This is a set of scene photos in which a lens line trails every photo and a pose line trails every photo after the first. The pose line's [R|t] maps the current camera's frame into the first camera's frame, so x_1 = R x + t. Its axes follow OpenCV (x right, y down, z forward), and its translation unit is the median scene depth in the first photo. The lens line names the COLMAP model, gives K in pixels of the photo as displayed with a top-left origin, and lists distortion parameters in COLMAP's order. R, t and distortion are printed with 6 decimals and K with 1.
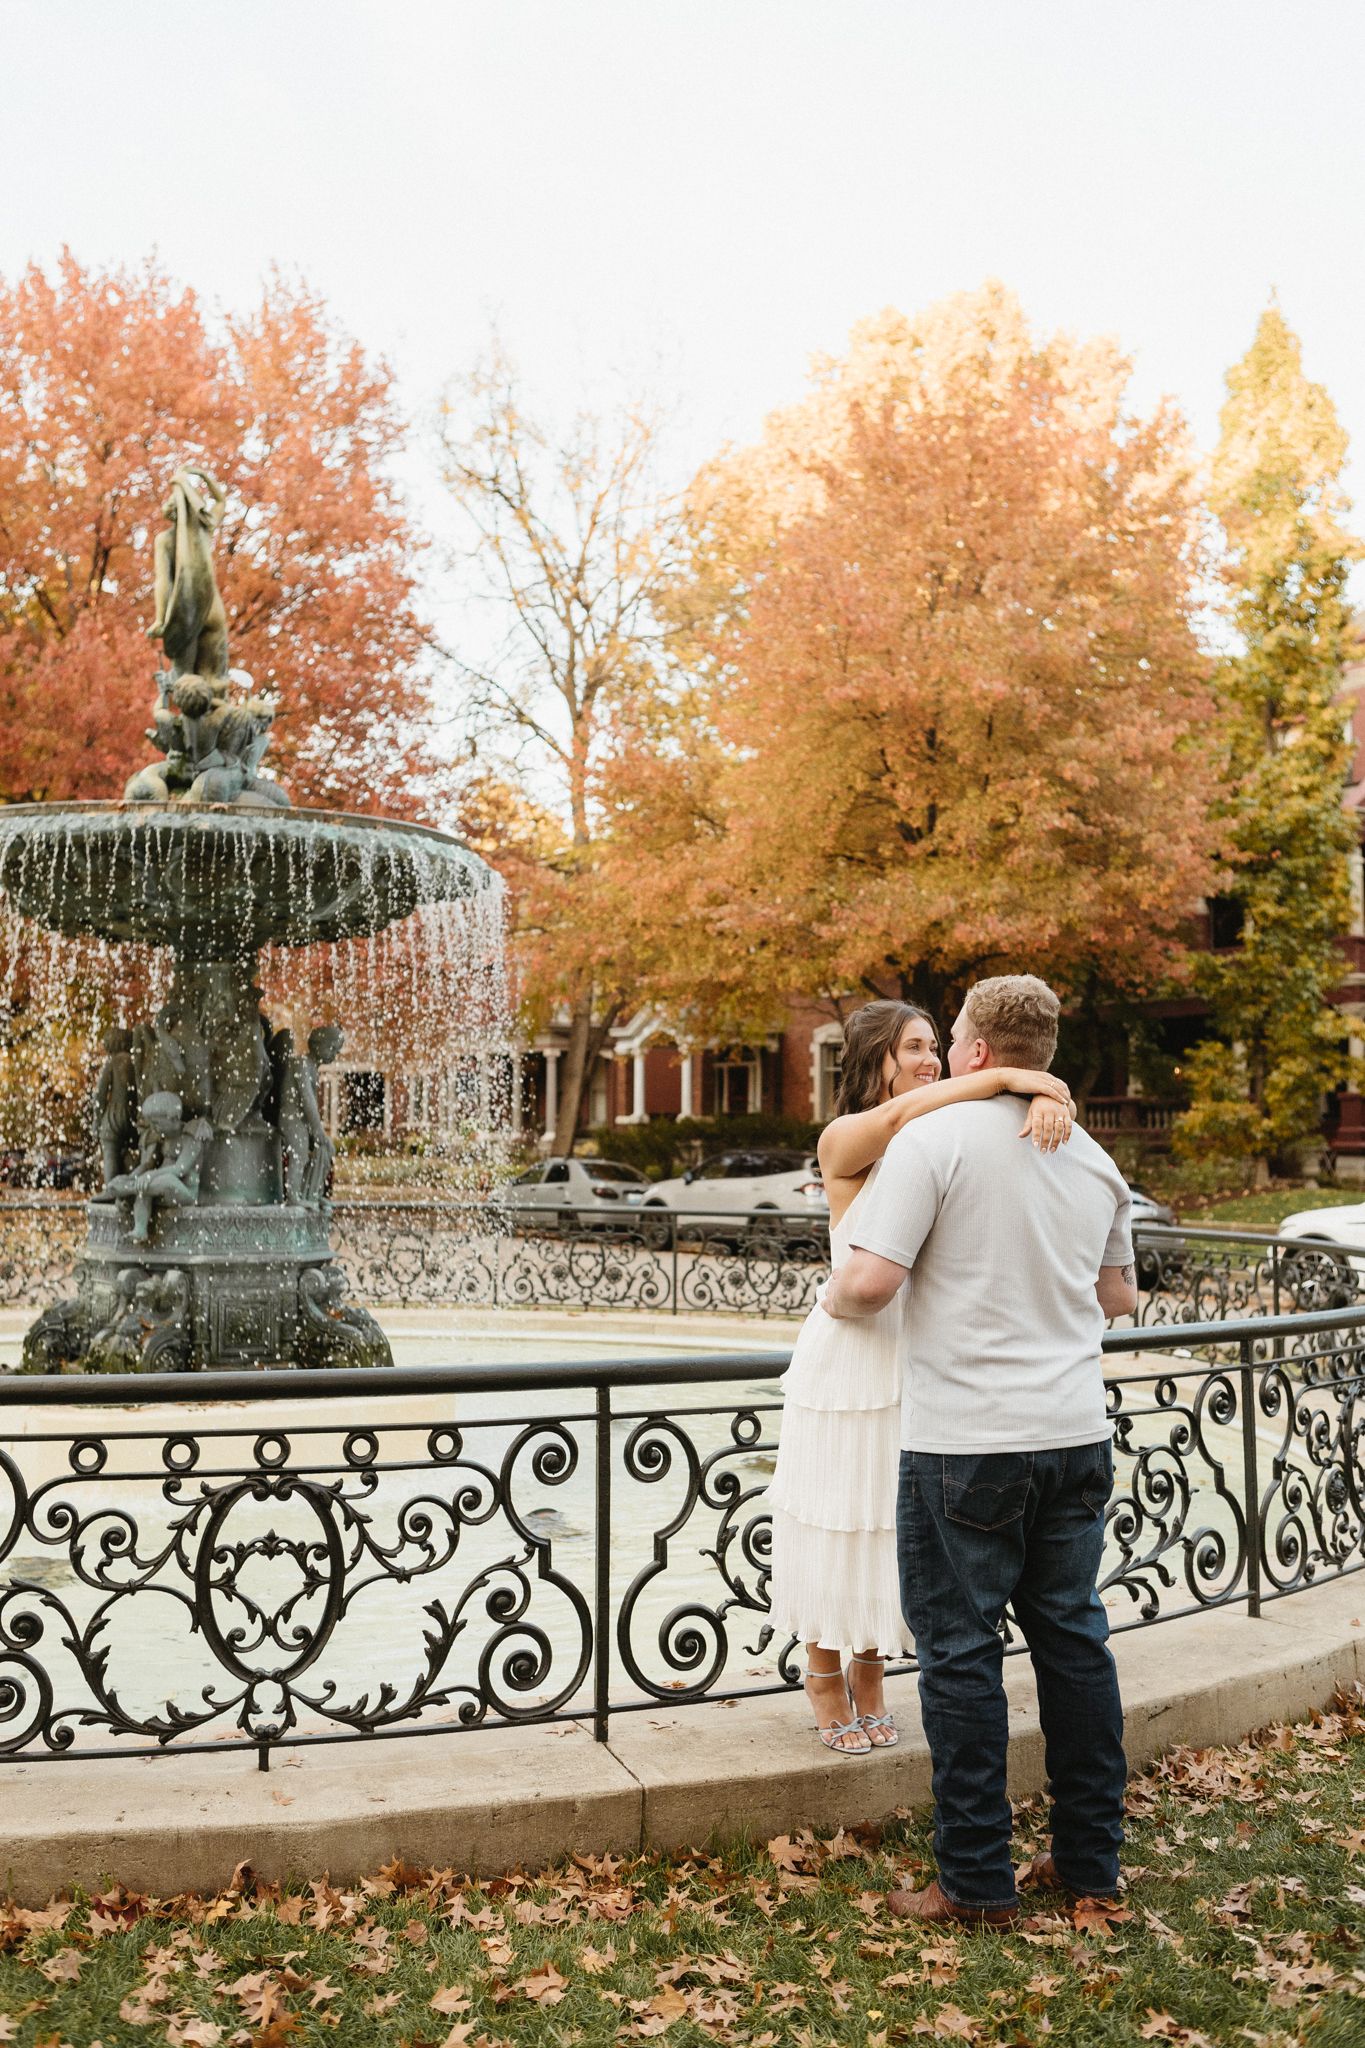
lens RADIAL K [[1924.0, 0, 652.9], [0, 1924.0, 1044.3], [0, 0, 1]] dist [0.006371, 0.000000]
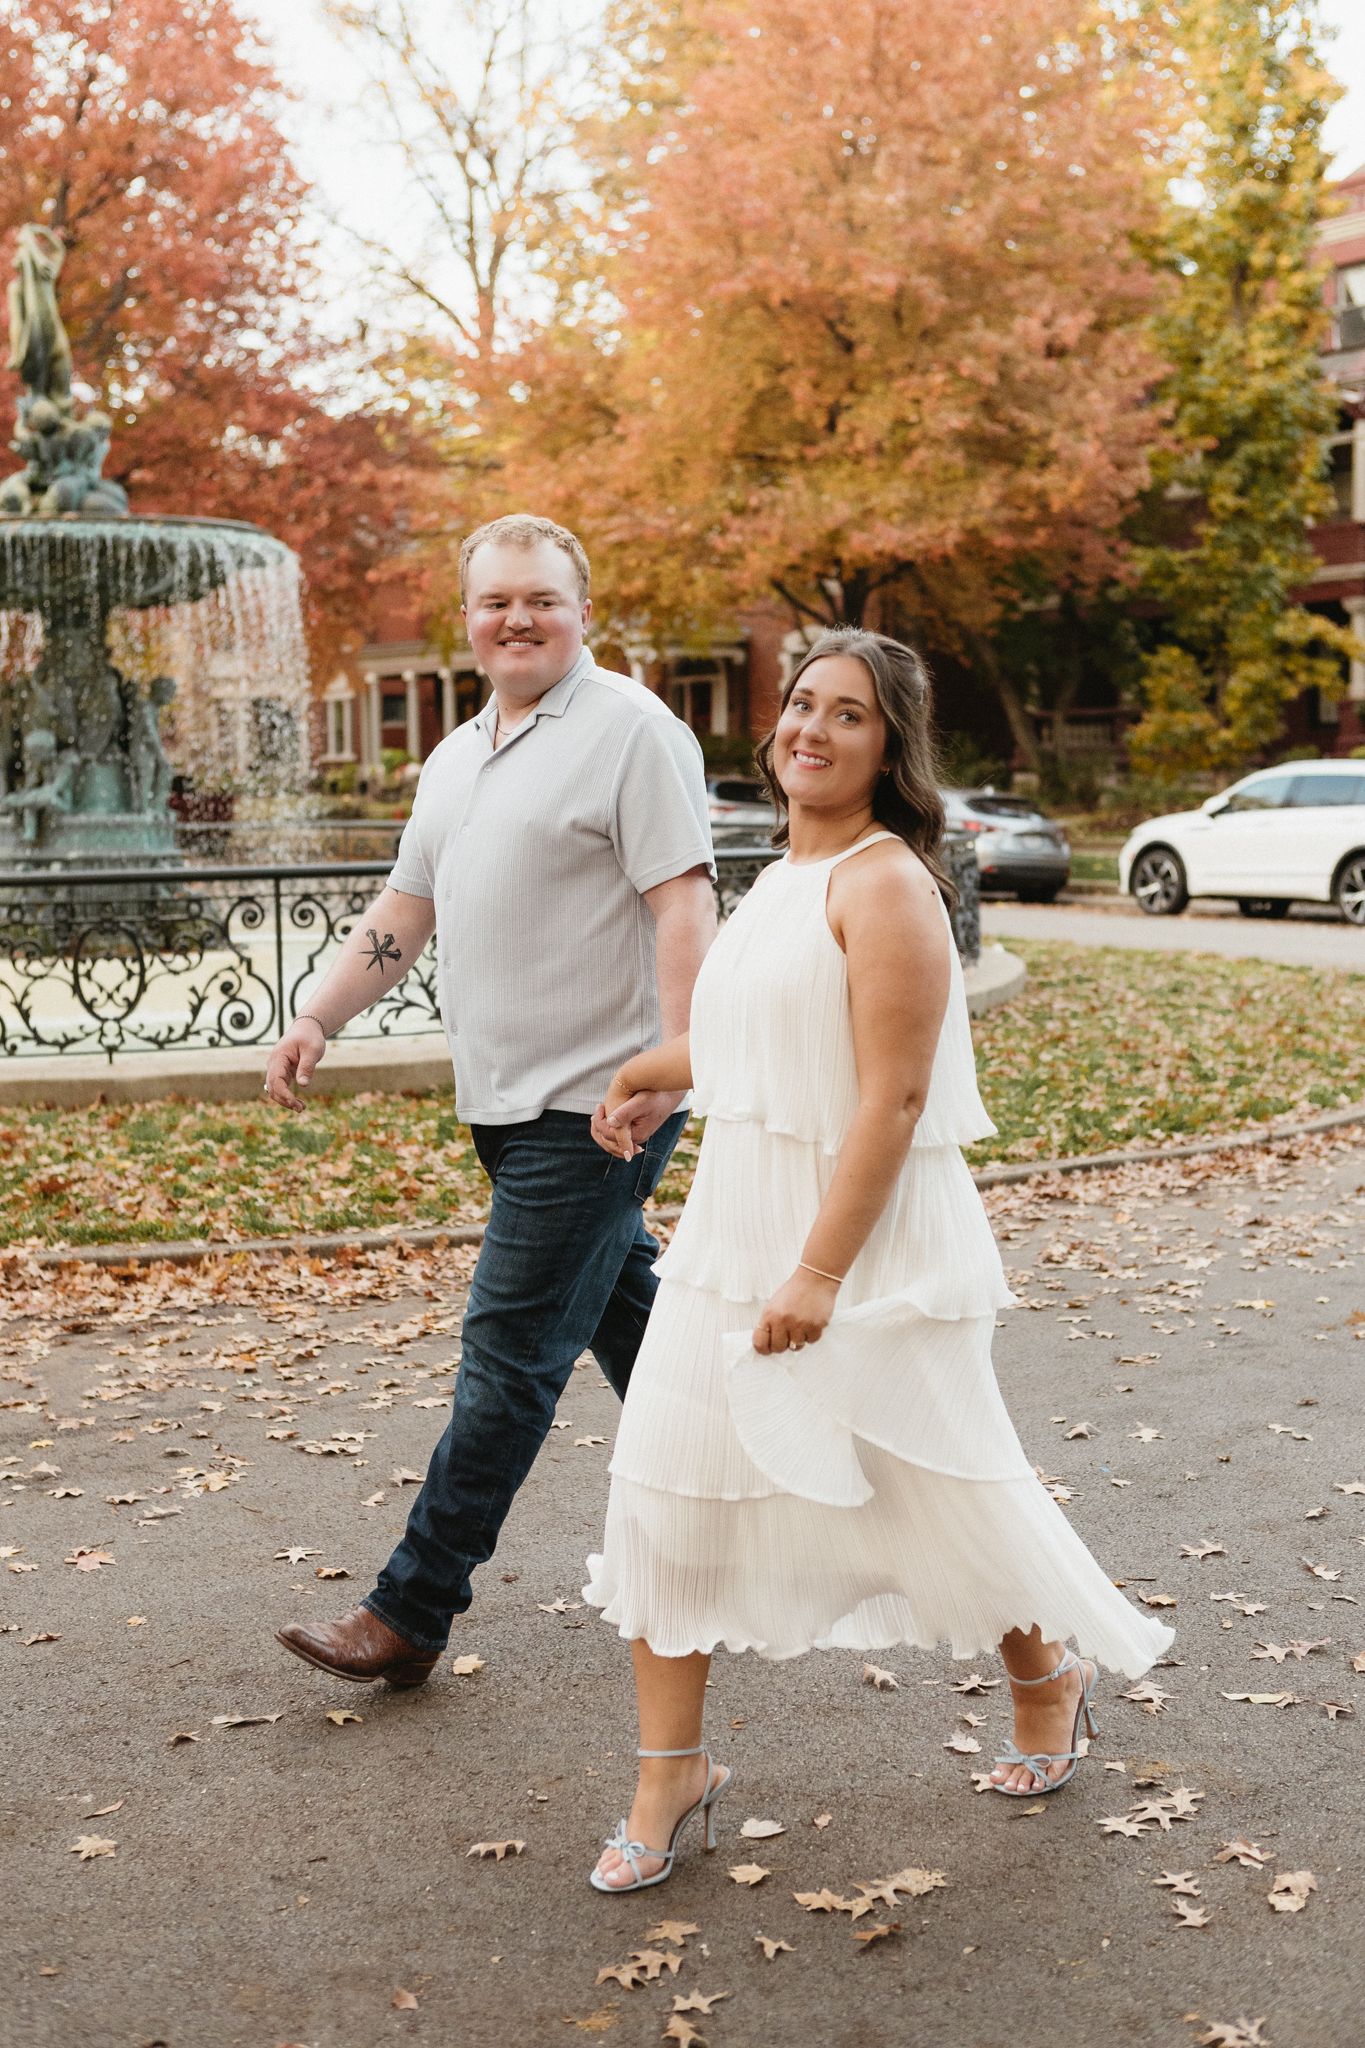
lens RADIAL K [[2445.5, 0, 663.5], [0, 2445.5, 1023.9], [0, 0, 1]] dist [-0.015819, 0.000000]
pose [[0.999764, -0.021554, -0.002544, 0.174800], [0.021690, 0.988181, 0.151747, -0.021039], [-0.000757, -0.151766, 0.988416, -0.695034]]
